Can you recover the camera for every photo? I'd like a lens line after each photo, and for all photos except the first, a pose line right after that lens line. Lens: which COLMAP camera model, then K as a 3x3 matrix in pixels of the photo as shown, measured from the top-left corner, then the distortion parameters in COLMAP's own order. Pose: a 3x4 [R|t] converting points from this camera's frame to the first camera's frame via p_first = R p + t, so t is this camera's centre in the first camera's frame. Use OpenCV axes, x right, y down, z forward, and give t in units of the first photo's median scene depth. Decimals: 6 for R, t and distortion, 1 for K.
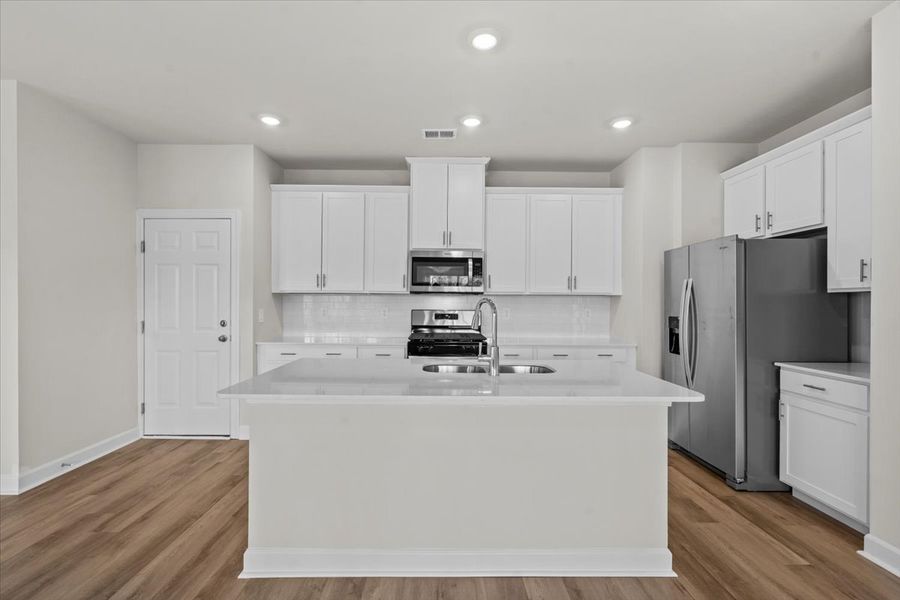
lens RADIAL K [[402.9, 0, 444.9], [0, 402.9, 303.3], [0, 0, 1]] dist [-0.000887, -0.000195]
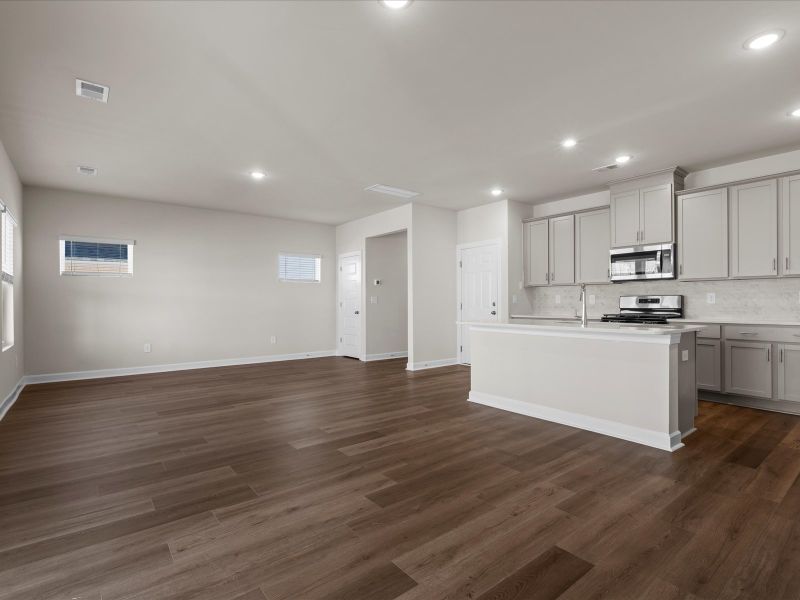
lens RADIAL K [[417.1, 0, 405.8], [0, 417.1, 301.2], [0, 0, 1]] dist [0.025749, 0.000052]
pose [[0.614050, -0.011179, -0.789188, 0.600091], [0.006883, 0.999938, -0.008809, 0.046794], [0.789237, -0.000023, 0.614088, -0.389991]]
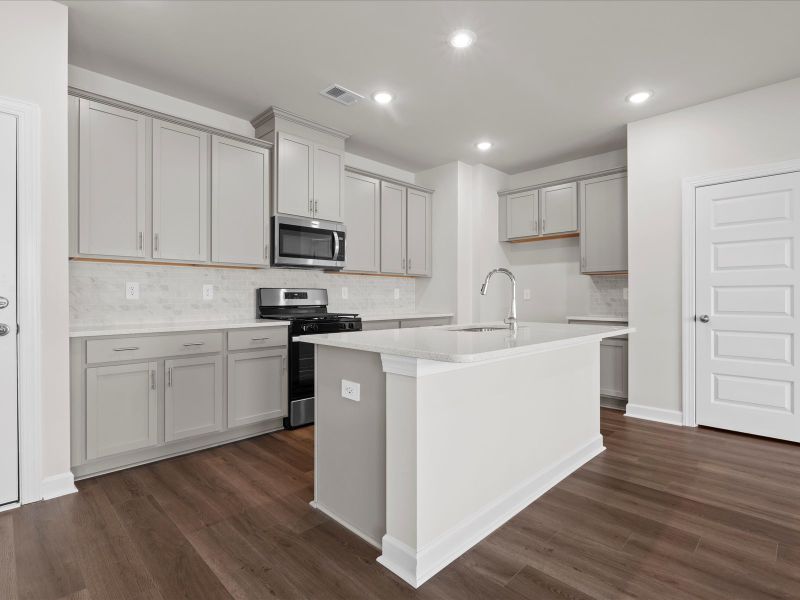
lens RADIAL K [[405.4, 0, 399.3], [0, 405.4, 296.9], [0, 0, 1]] dist [0.000743, 0.000149]
pose [[0.726627, -0.005612, 0.687009, -0.493000], [0.003441, 0.999984, 0.004529, 0.039124], [-0.687024, -0.000927, 0.726635, 0.193040]]
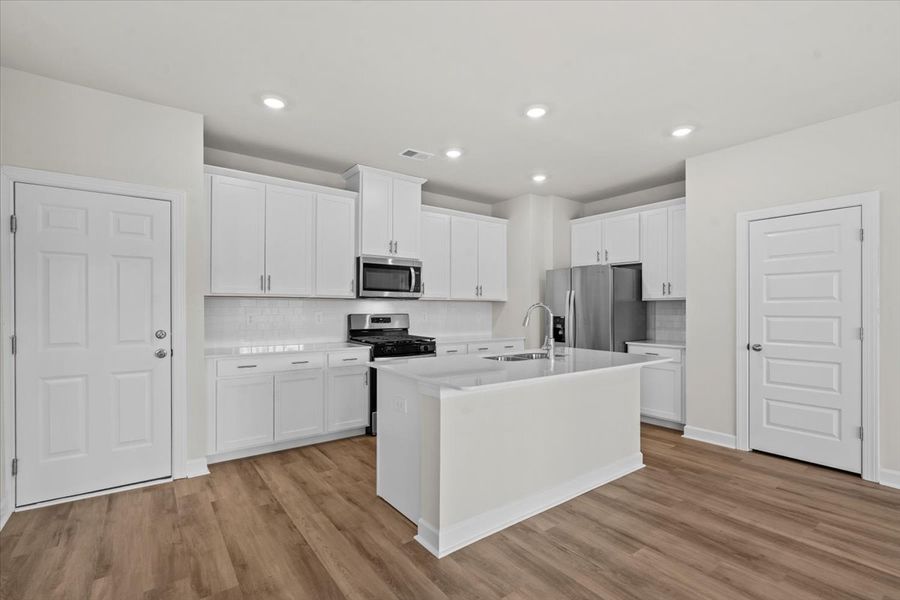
lens RADIAL K [[402.5, 0, 445.4], [0, 402.5, 307.2], [0, 0, 1]] dist [-0.001364, 0.000138]
pose [[0.816258, -0.003046, 0.577680, -0.505103], [0.004360, 0.999990, -0.000888, 0.000453], [-0.577671, 0.003244, 0.816263, 0.042788]]
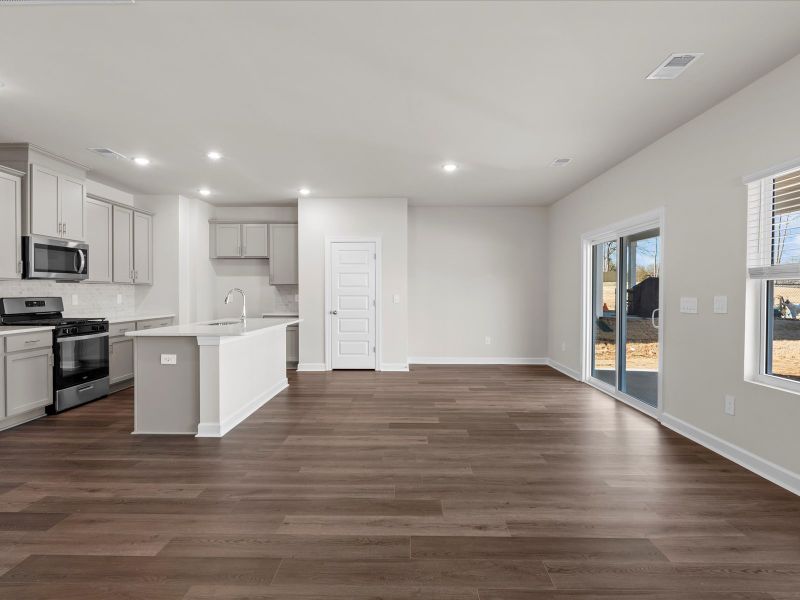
lens RADIAL K [[405.4, 0, 399.3], [0, 405.4, 296.9], [0, 0, 1]] dist [0.000743, 0.000149]
pose [[0.041004, -0.016371, 0.999025, -1.059725], [-0.002712, 0.999860, 0.016496, 0.000323], [-0.999155, -0.003385, 0.040954, 0.045708]]
